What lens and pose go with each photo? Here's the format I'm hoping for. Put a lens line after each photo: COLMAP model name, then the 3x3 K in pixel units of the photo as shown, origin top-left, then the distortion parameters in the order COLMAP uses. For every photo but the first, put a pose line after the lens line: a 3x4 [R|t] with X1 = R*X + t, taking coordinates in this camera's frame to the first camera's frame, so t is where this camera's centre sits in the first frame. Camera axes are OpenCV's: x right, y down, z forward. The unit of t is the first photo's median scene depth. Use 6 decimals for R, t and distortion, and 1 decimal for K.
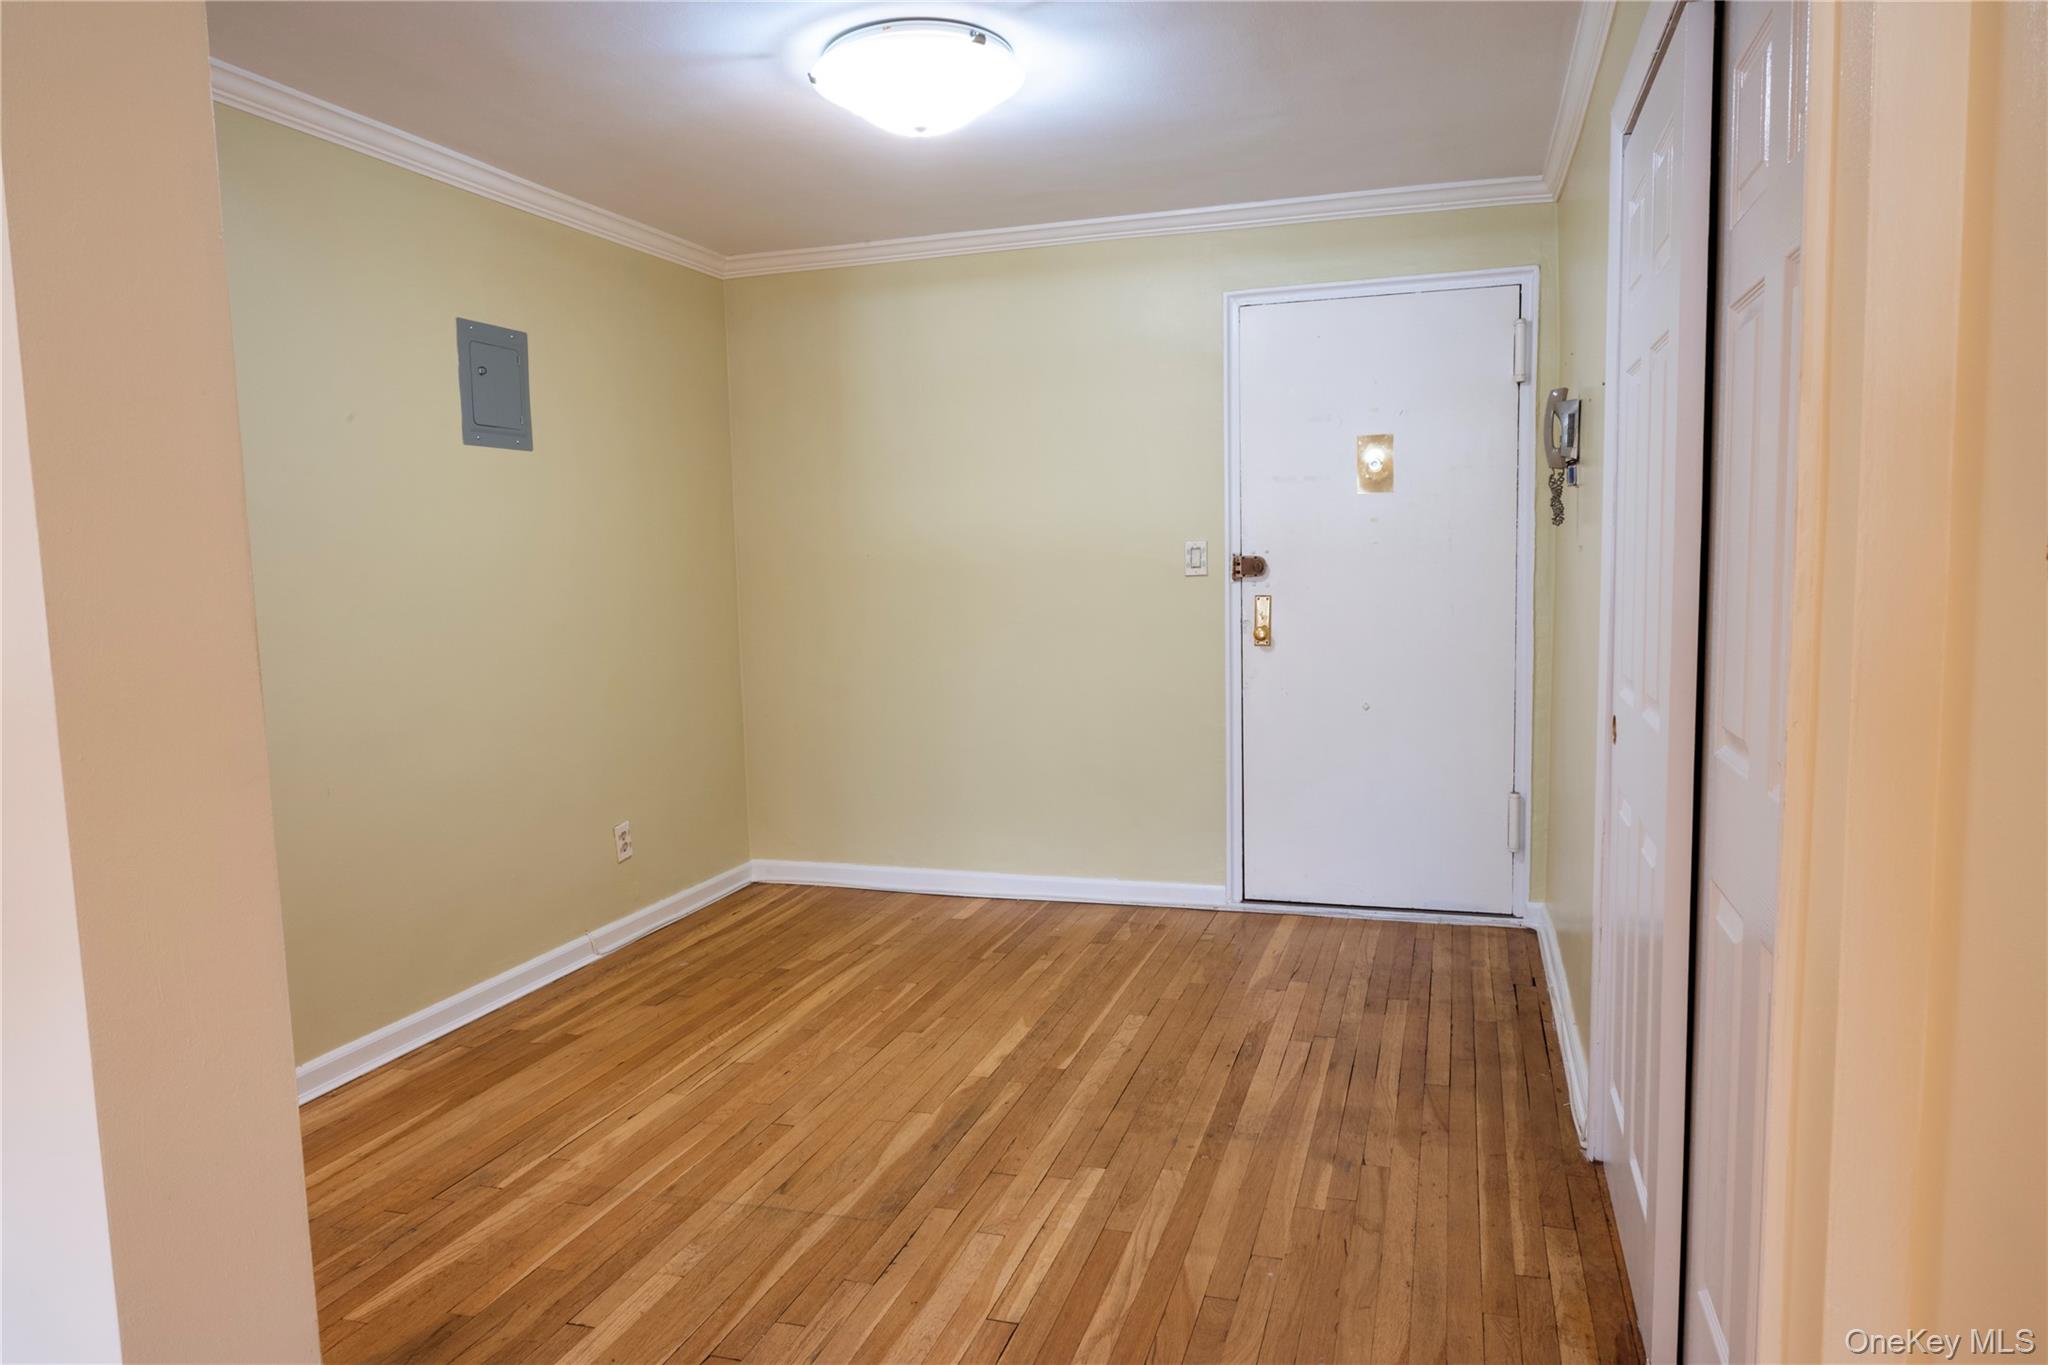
lens RADIAL K [[1402.9, 0, 1022.9], [0, 1402.9, 680.6], [0, 0, 1]] dist [-0.008241, 0.001078]
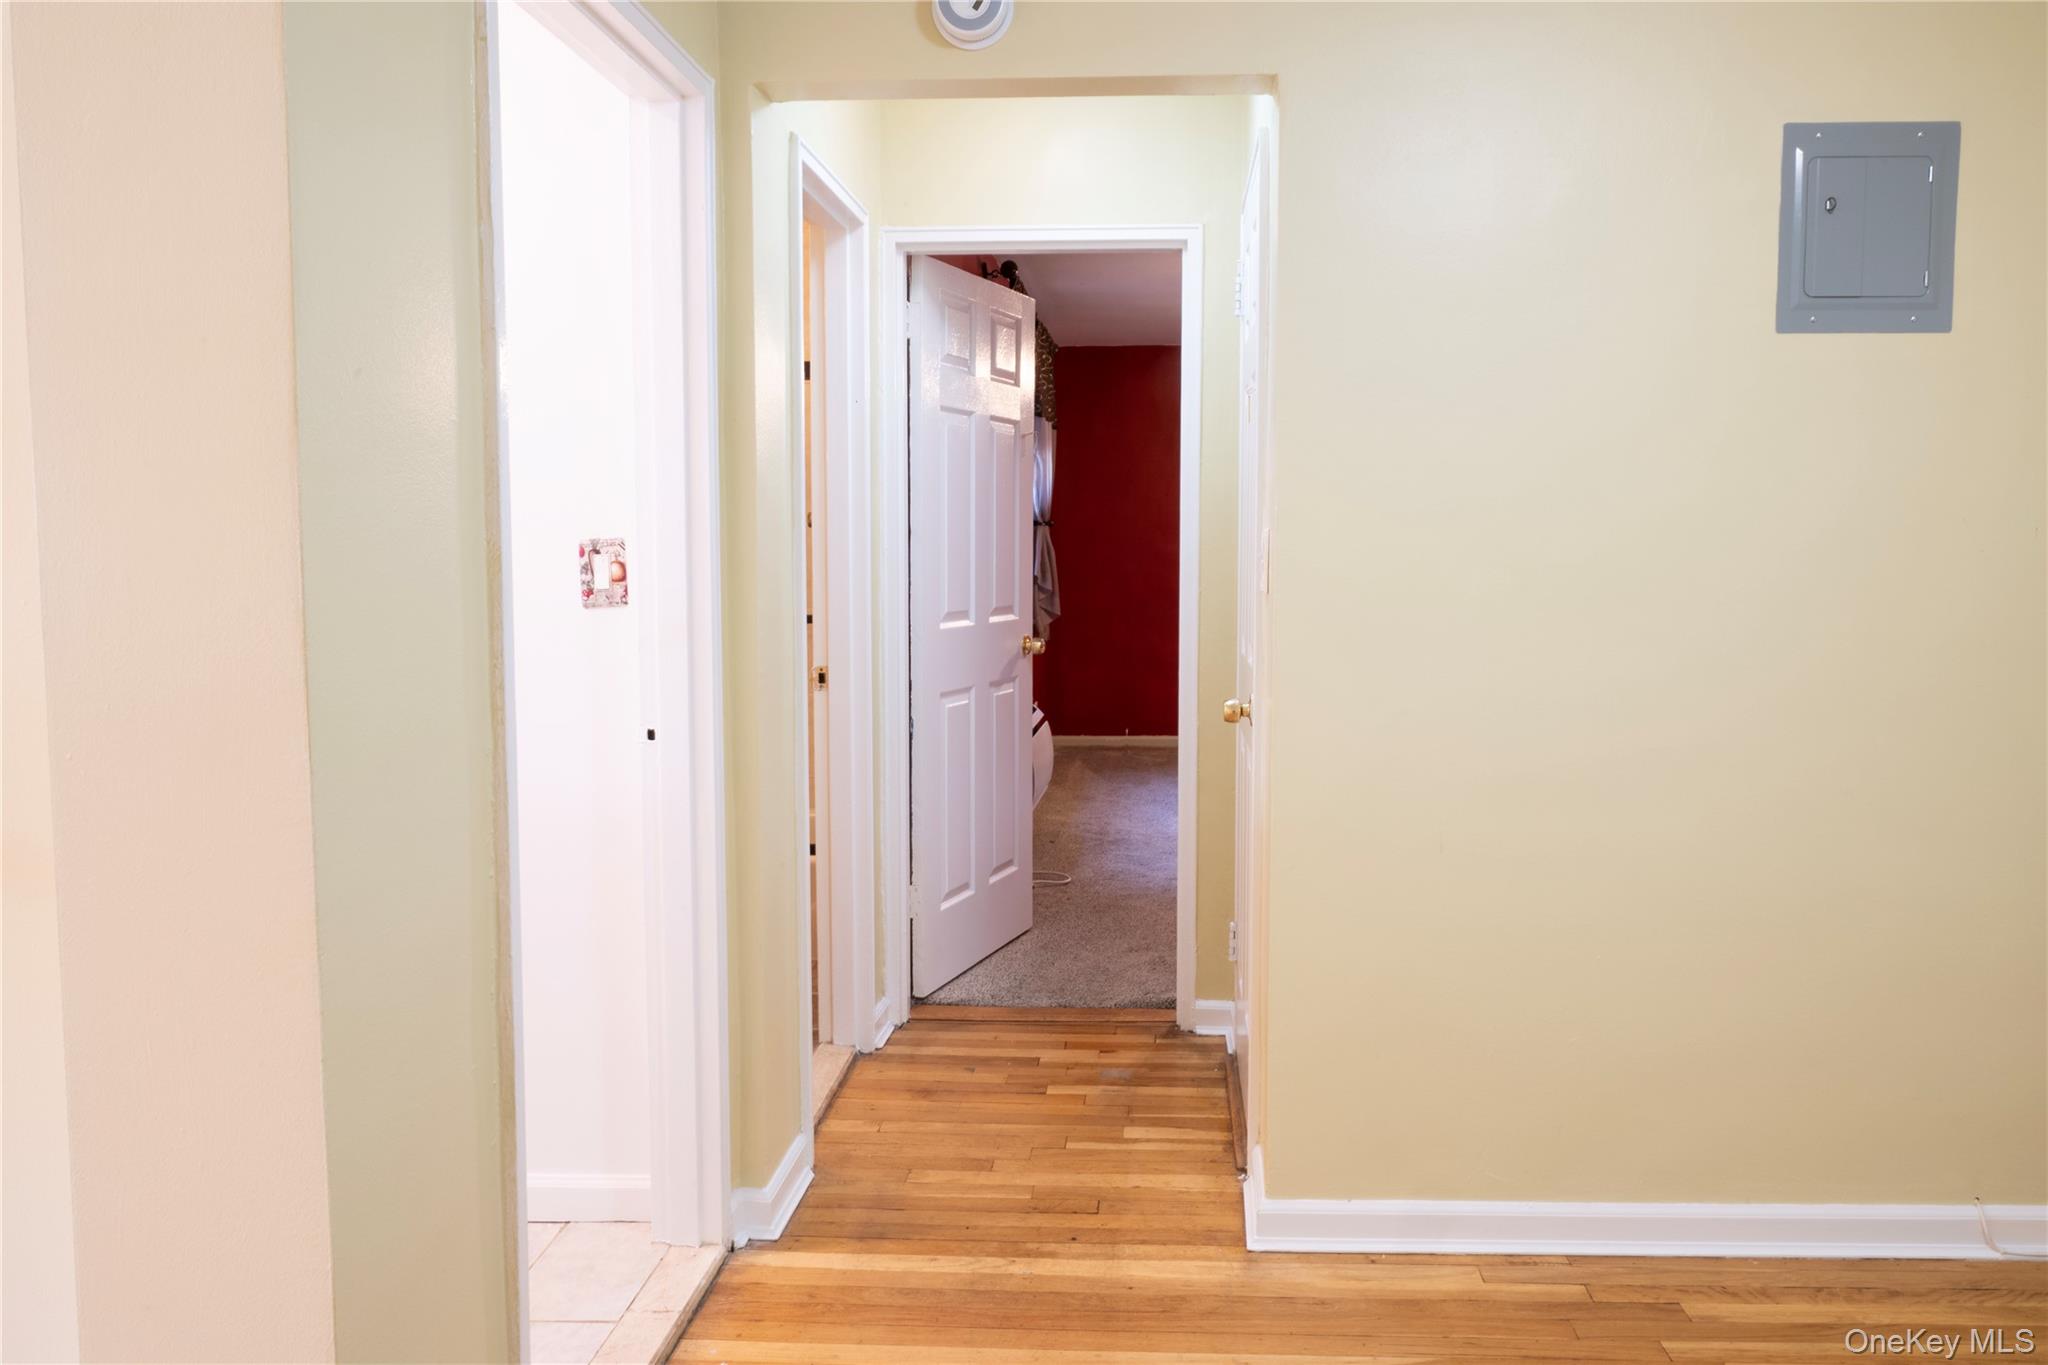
lens RADIAL K [[1402.9, 0, 1099.7], [0, 1402.9, 628.5], [0, 0, 1]] dist [-0.008241, 0.001078]
pose [[0.255694, 0.083684, -0.963129, 0.126125], [-0.087831, 0.994137, 0.063060, -0.055360], [0.962760, 0.068469, 0.261545, 0.586593]]
